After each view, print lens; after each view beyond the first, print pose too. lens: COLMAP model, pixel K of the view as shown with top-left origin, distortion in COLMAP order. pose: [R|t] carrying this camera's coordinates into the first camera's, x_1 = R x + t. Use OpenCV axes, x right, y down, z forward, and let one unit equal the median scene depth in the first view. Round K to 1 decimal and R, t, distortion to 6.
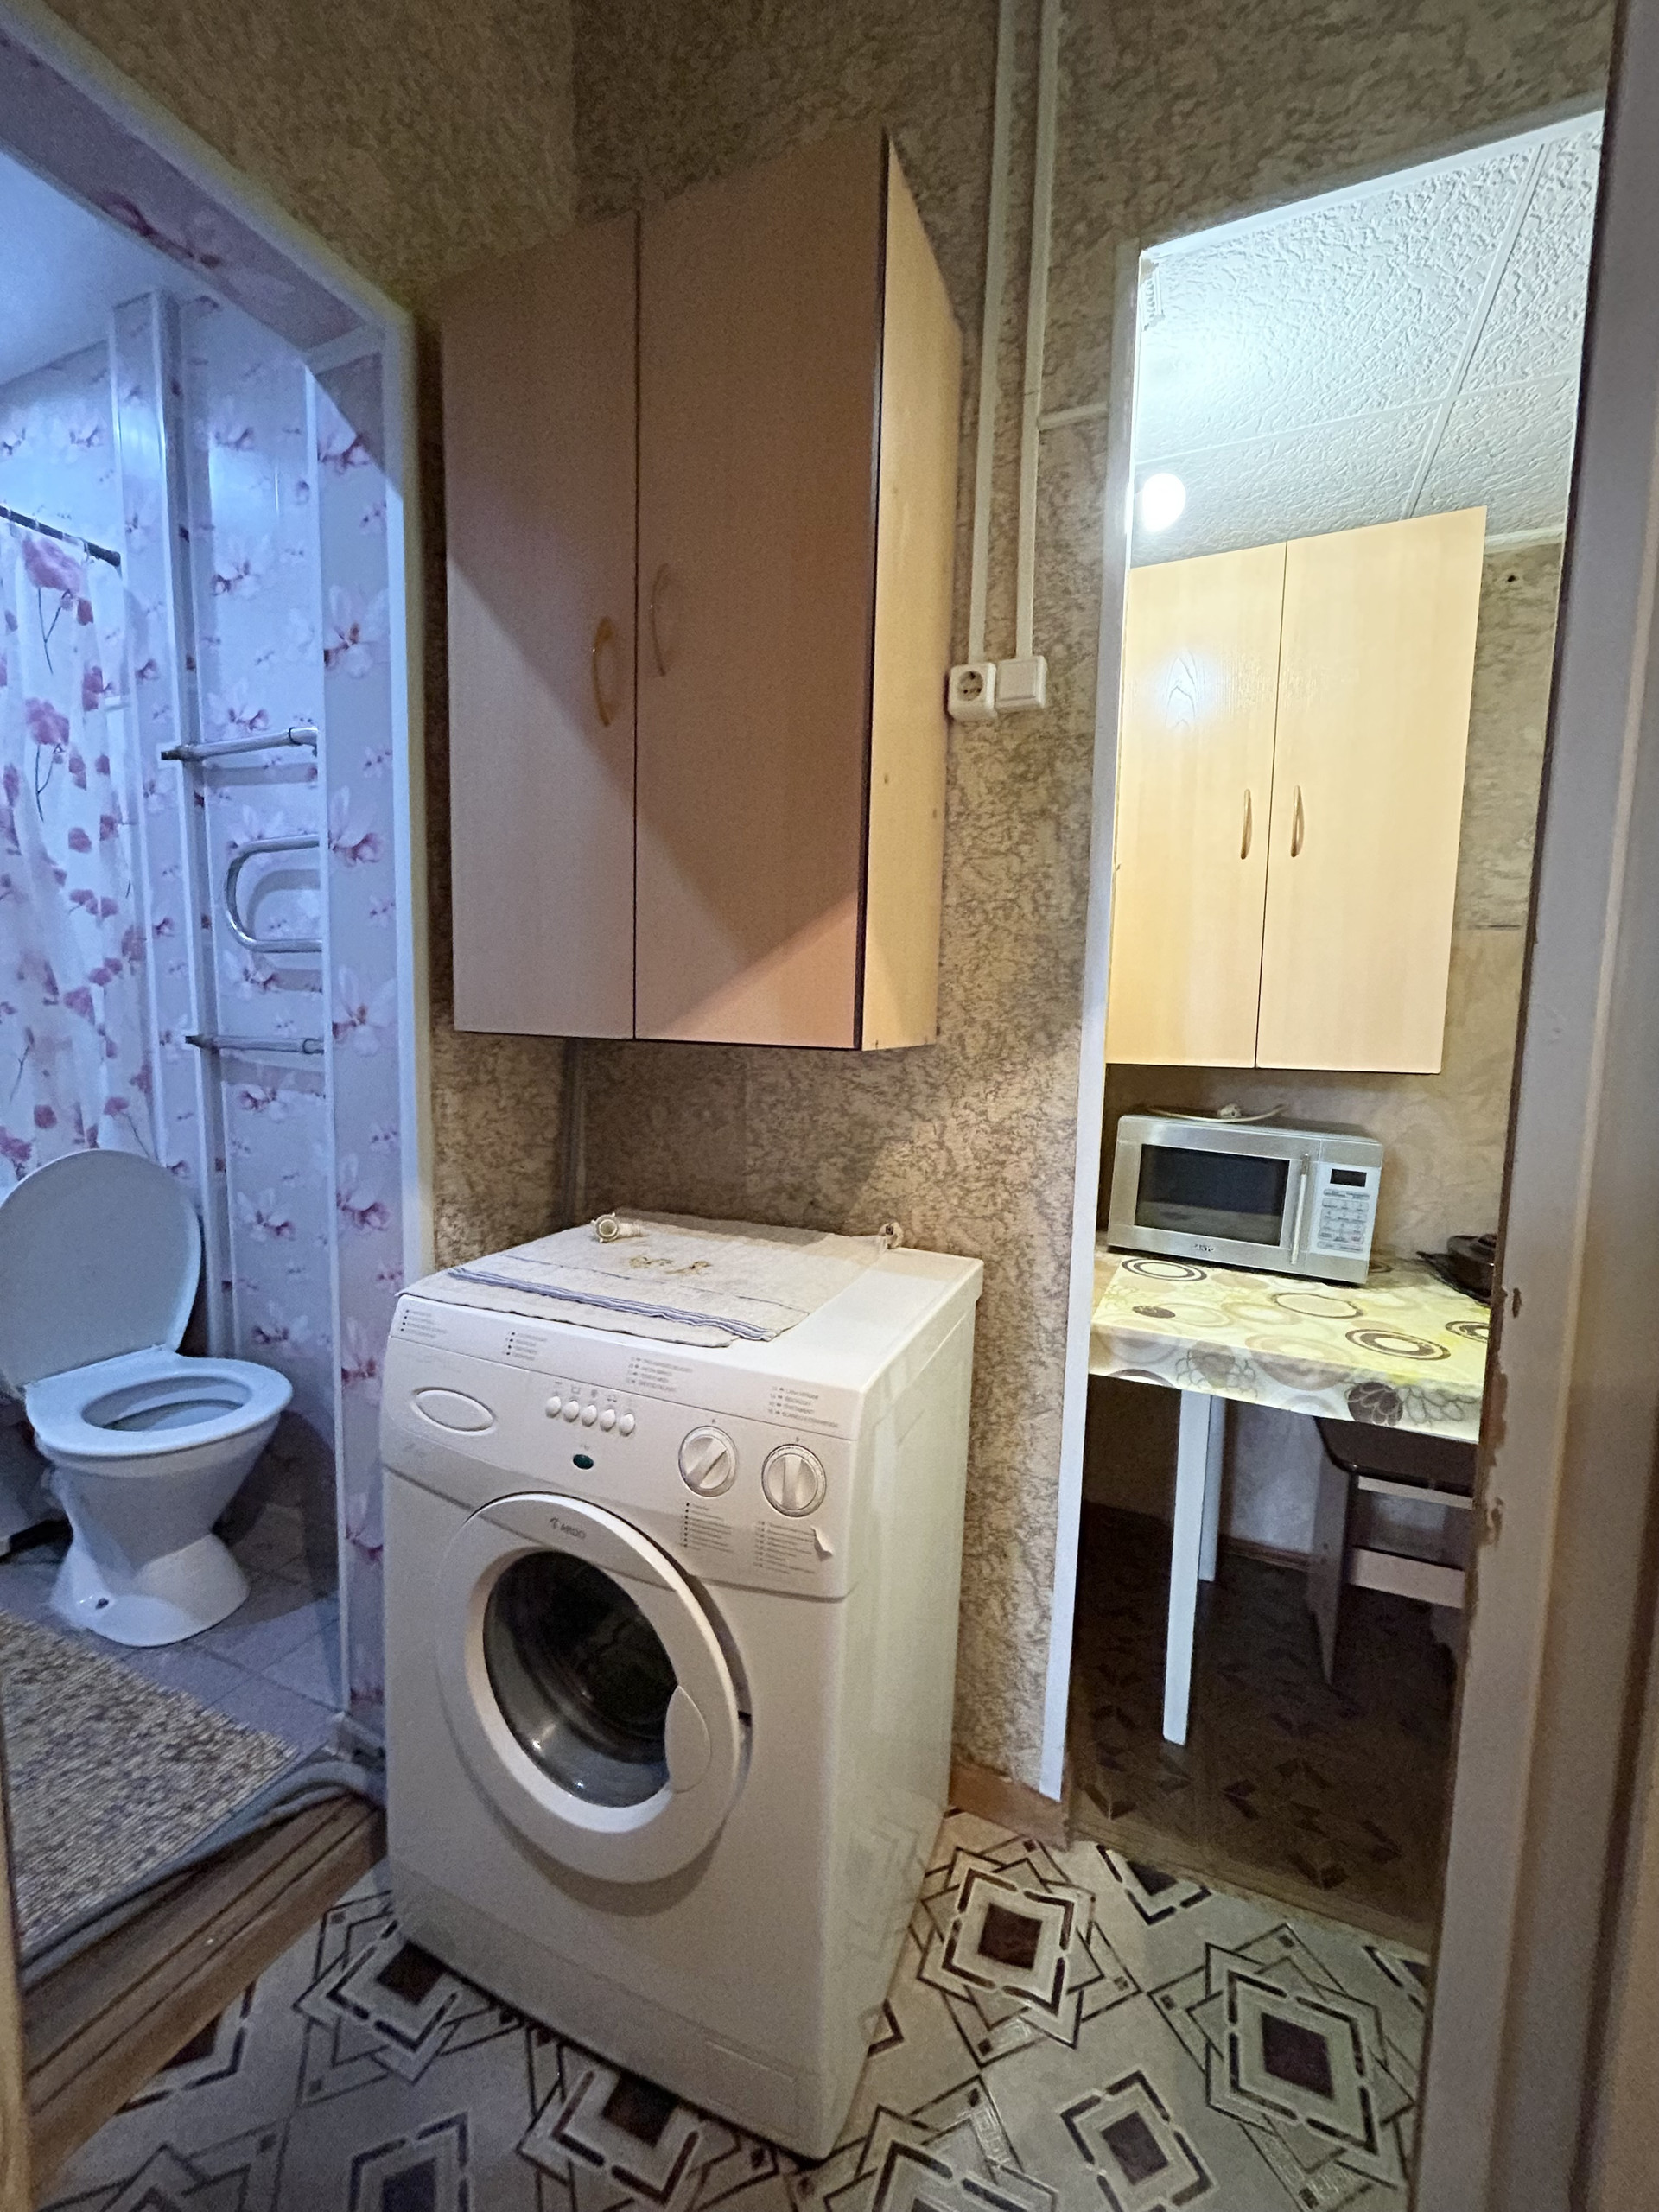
lens RADIAL K [[899.2, 0, 832.8], [0, 899.2, 1106.9], [0, 0, 1]] dist [0.000412, 0.000115]
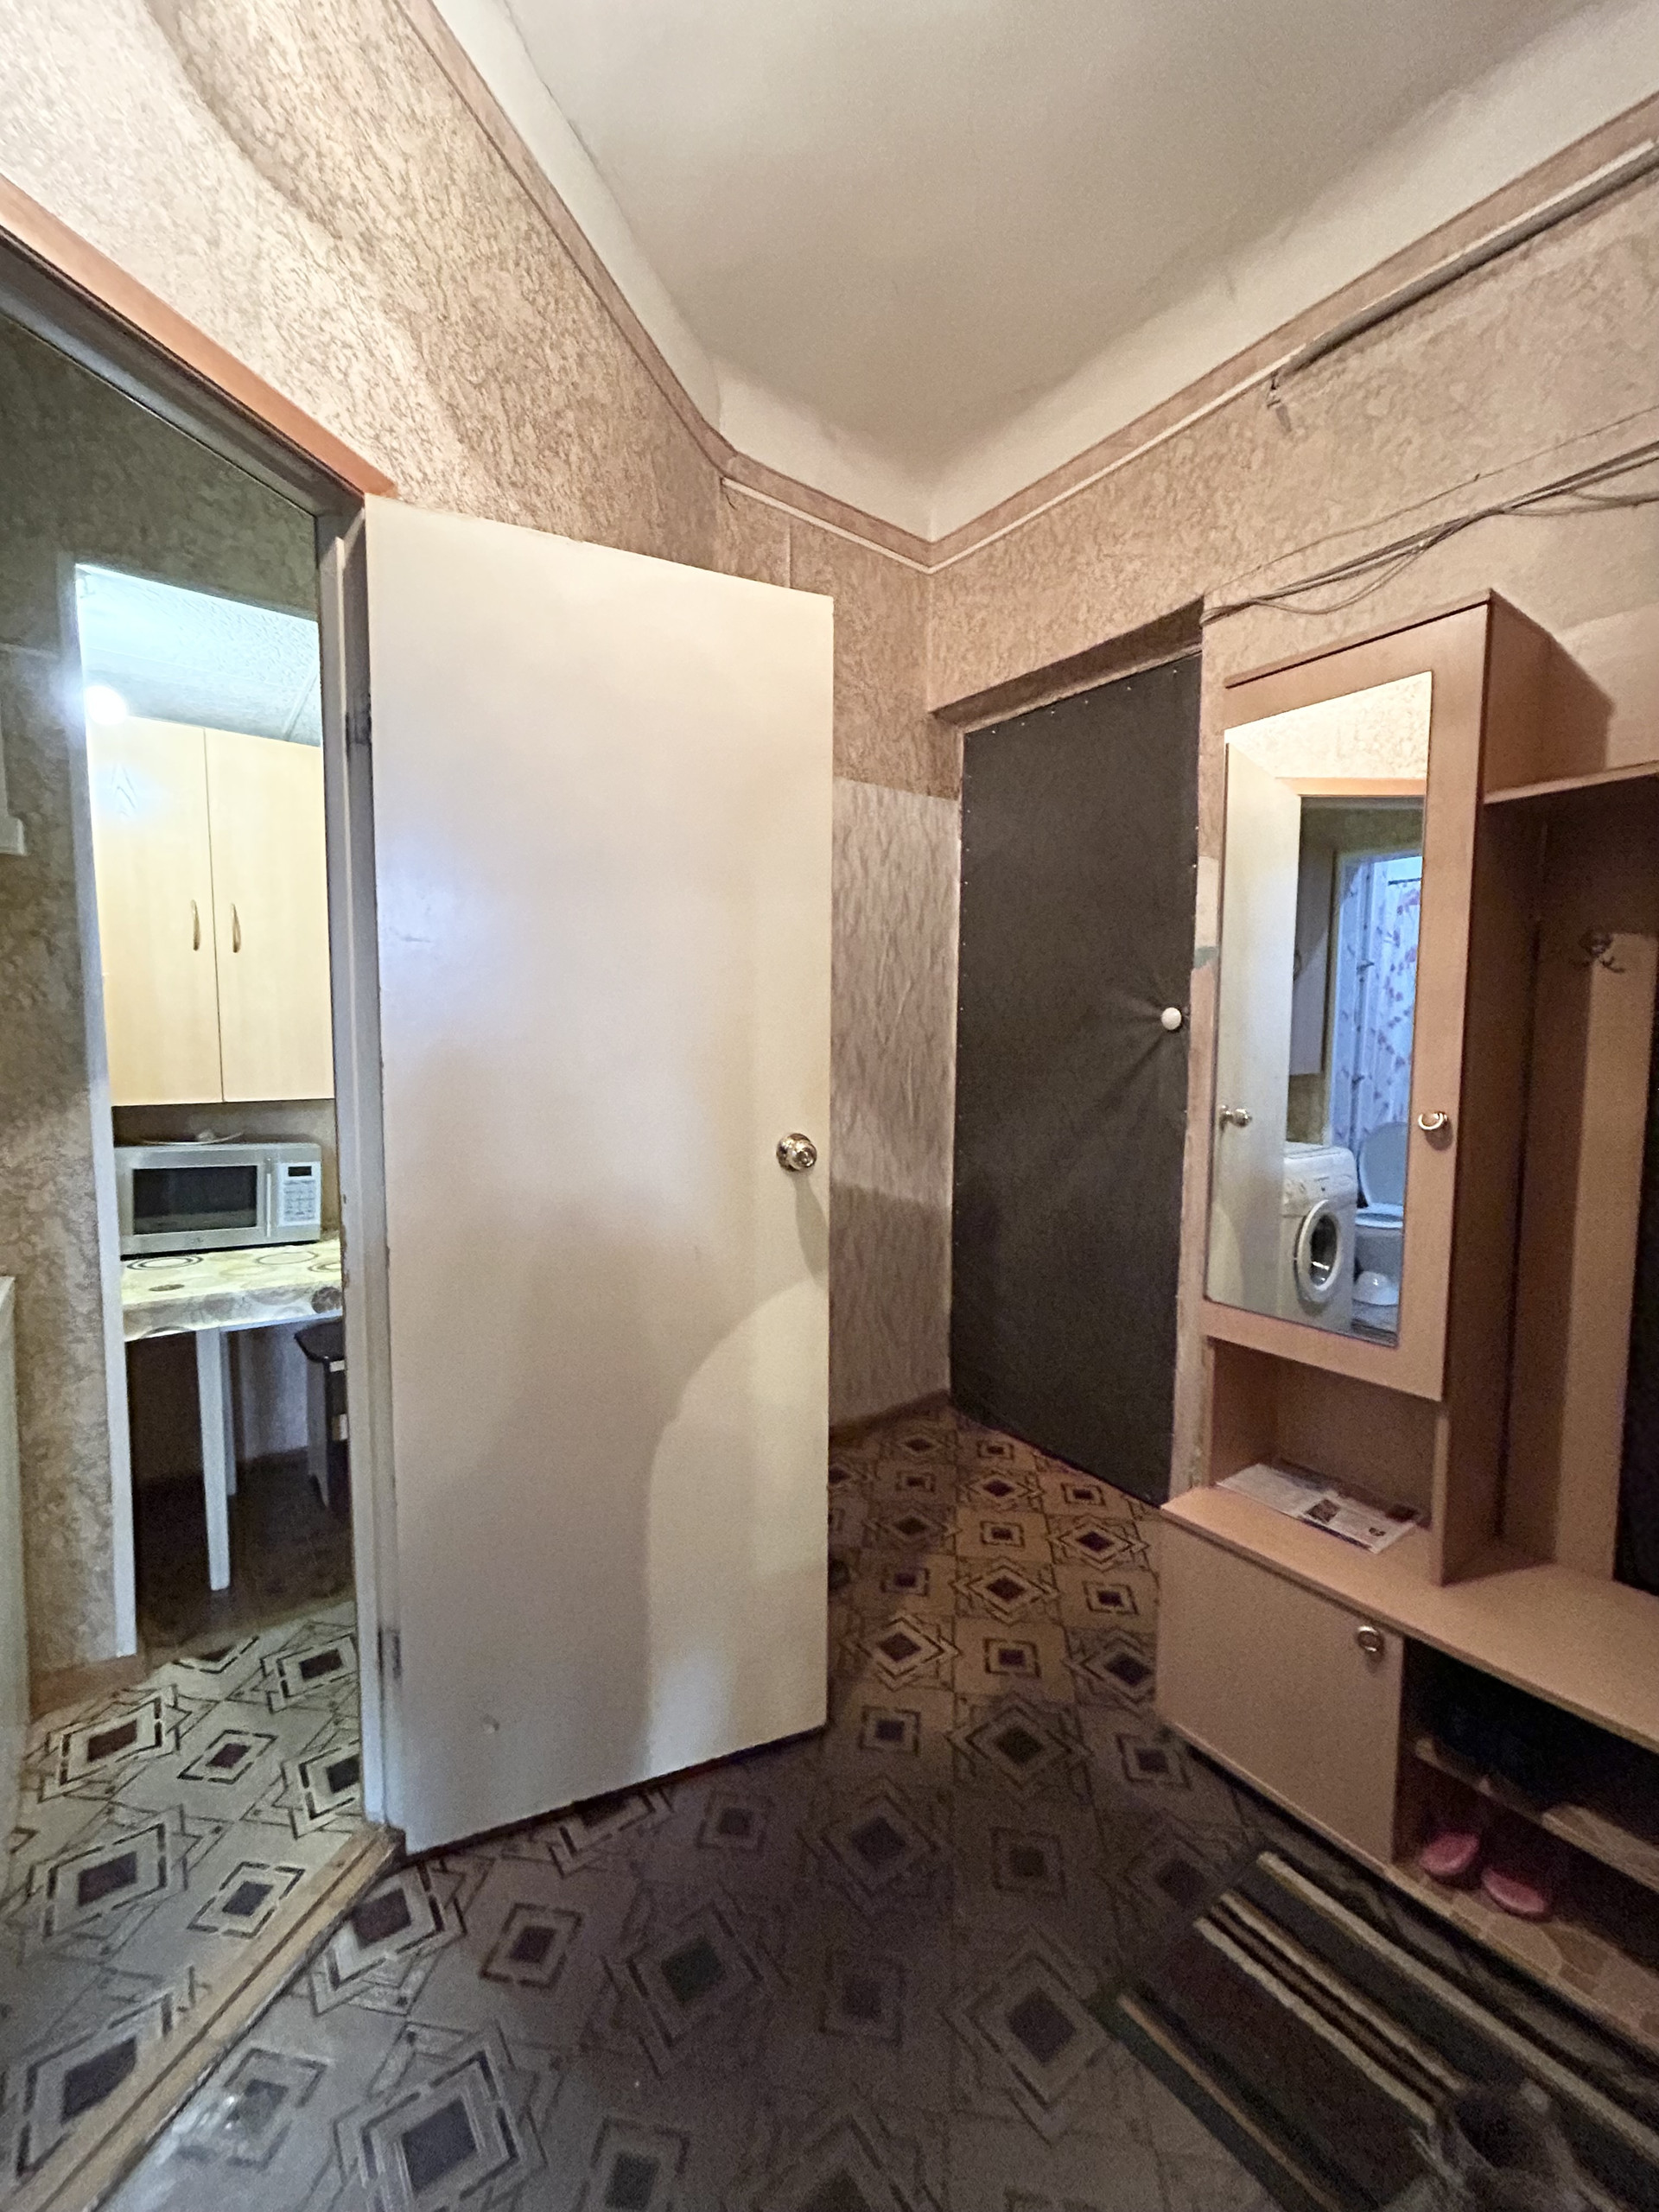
lens RADIAL K [[899.2, 0, 832.8], [0, 899.2, 1106.9], [0, 0, 1]] dist [0.000412, 0.000115]
pose [[0.500515, -0.085687, 0.861477, -0.328949], [0.088561, 0.994937, 0.047508, -0.025493], [-0.861186, 0.052515, 0.505569, -0.655747]]
